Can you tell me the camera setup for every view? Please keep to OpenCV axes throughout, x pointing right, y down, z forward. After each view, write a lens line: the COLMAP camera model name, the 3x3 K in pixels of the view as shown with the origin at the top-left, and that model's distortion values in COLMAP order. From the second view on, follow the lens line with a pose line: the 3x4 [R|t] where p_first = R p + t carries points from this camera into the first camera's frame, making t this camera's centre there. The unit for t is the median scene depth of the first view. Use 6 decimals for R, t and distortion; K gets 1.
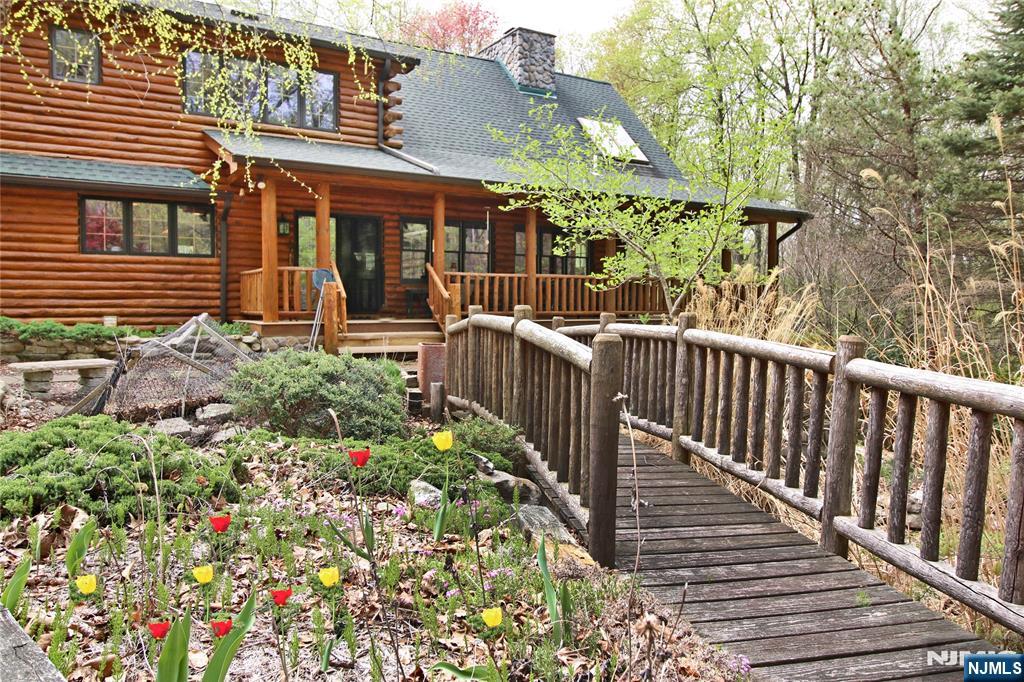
lens RADIAL K [[753.3, 0, 512.0], [0, 753.3, 341.0], [0, 0, 1]] dist [0.018667, 0.001202]
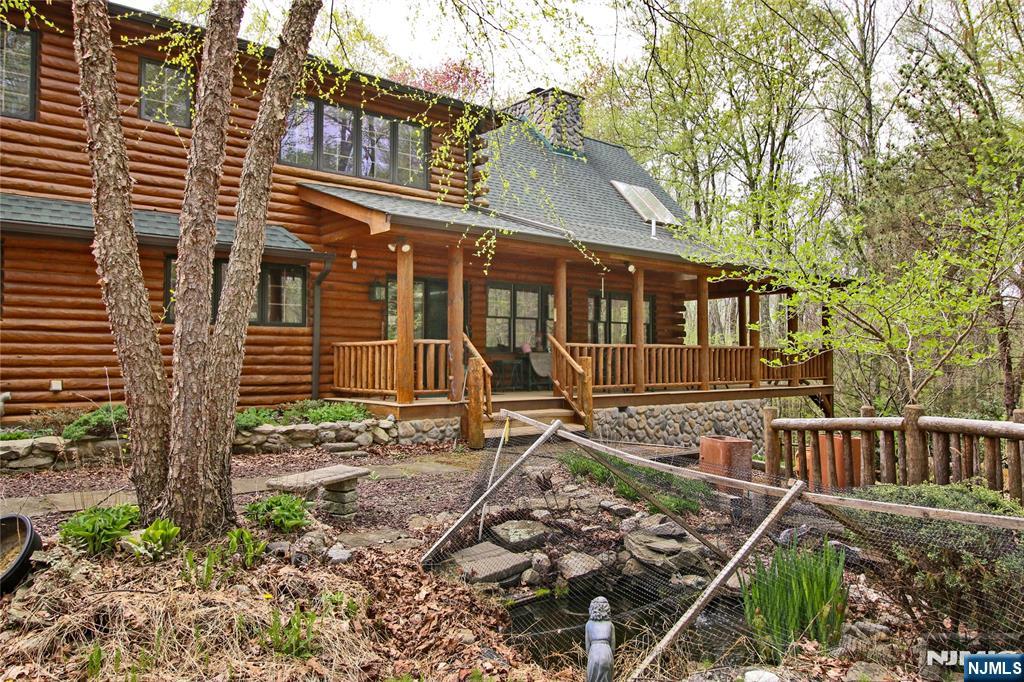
lens RADIAL K [[753.3, 0, 512.0], [0, 753.3, 341.0], [0, 0, 1]] dist [0.018667, 0.001202]
pose [[0.988192, 0.001296, 0.153212, -0.293349], [0.009793, 0.997385, -0.071598, -0.029222], [-0.152905, 0.072253, 0.985596, 0.105771]]
